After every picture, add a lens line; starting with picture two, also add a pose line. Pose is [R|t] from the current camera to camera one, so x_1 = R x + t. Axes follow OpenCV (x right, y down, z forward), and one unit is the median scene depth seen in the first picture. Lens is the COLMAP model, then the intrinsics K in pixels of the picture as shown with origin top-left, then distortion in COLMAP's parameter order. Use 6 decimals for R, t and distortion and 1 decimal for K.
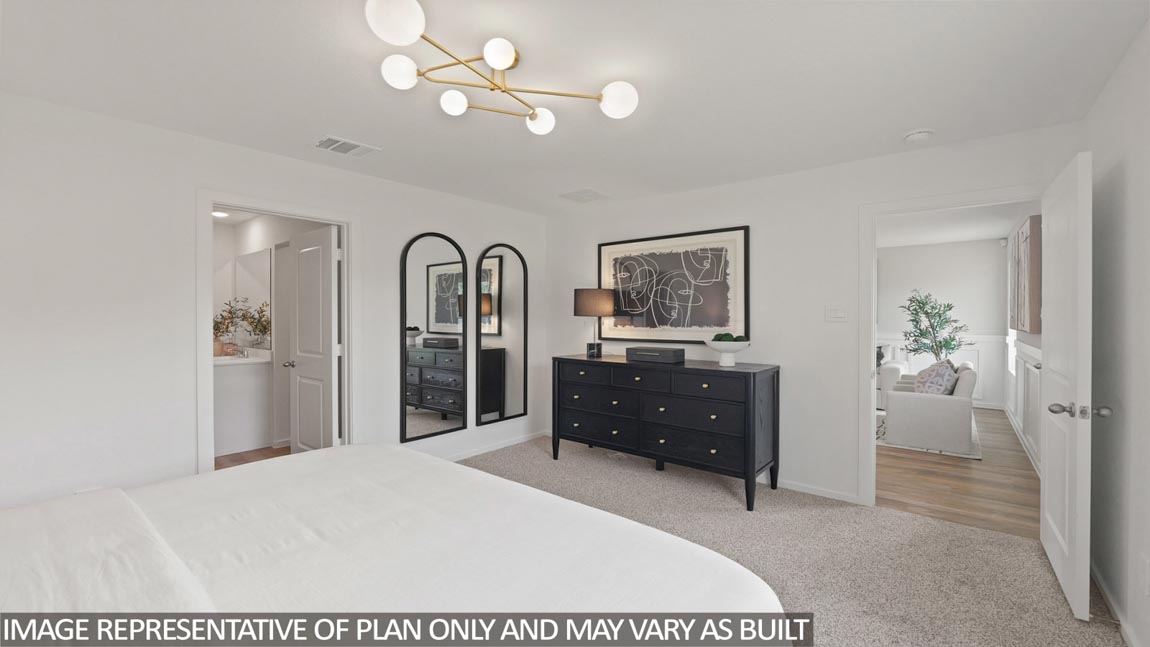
lens RADIAL K [[472.3, 0, 578.1], [0, 472.3, 319.3], [0, 0, 1]] dist [-0.012245, 0.000360]
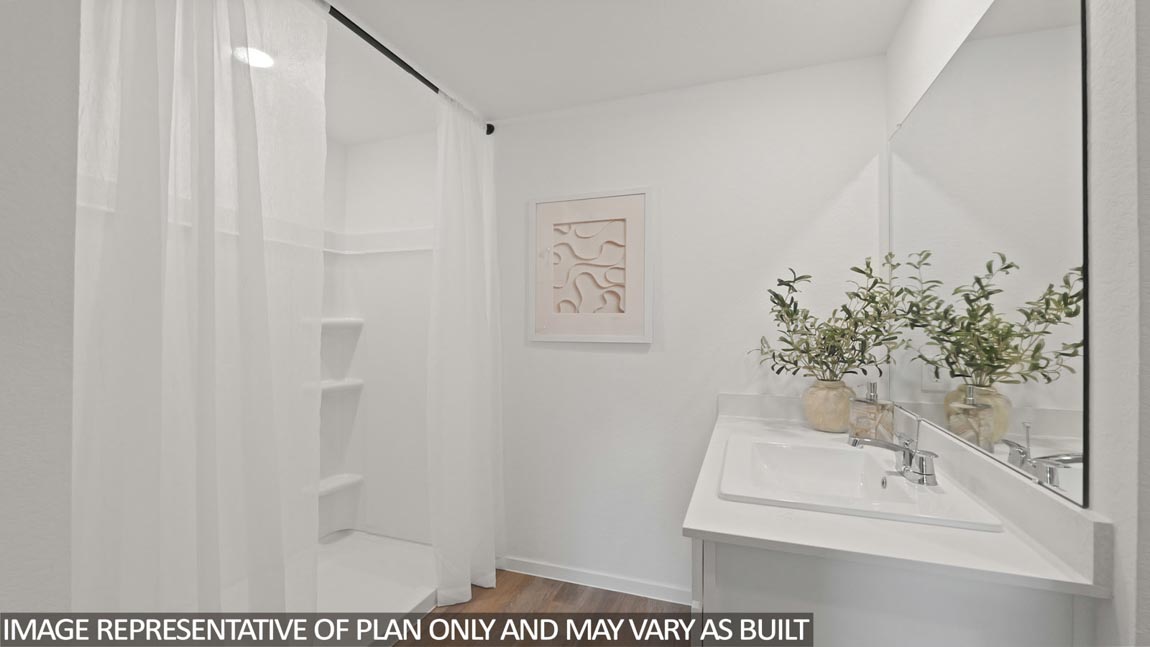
lens RADIAL K [[472.3, 0, 573.1], [0, 472.3, 325.9], [0, 0, 1]] dist [-0.012245, 0.000360]
pose [[0.327775, 0.000558, -0.944756, -0.498674], [-0.004575, 0.999989, -0.000997, 0.003391], [0.944745, 0.004649, 0.327774, 0.692557]]
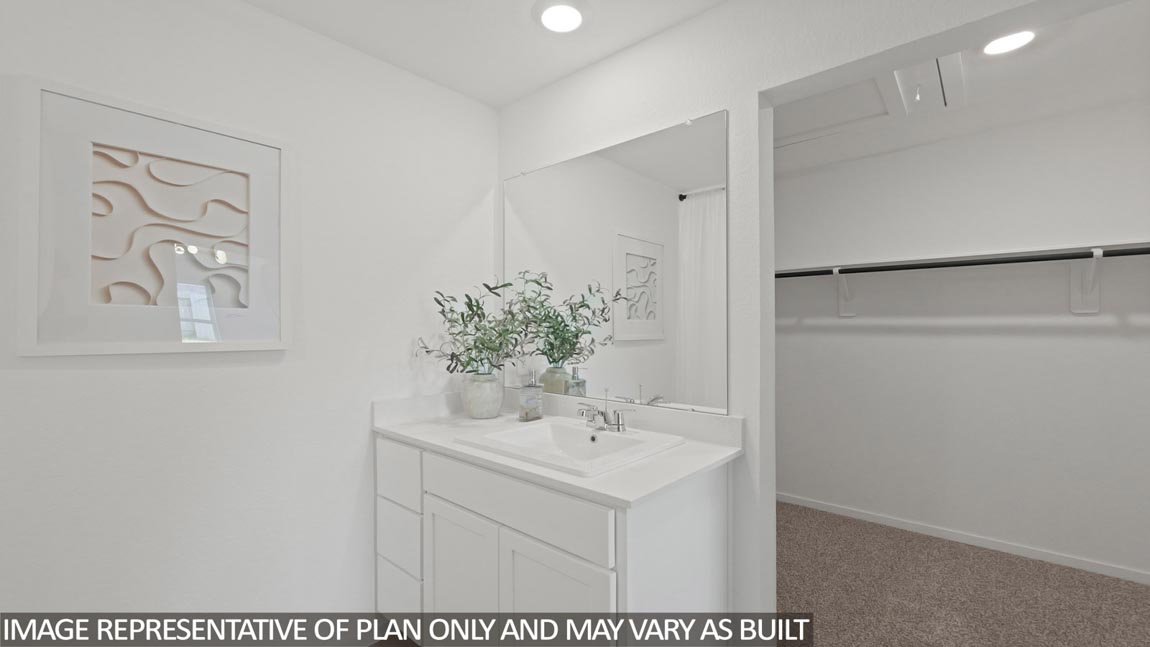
lens RADIAL K [[472.3, 0, 585.1], [0, 472.3, 326.0], [0, 0, 1]] dist [-0.012245, 0.000360]
pose [[0.999546, -0.003064, -0.029959, -0.663000], [0.002721, 0.999930, -0.011481, 0.006016], [0.029992, 0.011395, 0.999485, 0.587285]]
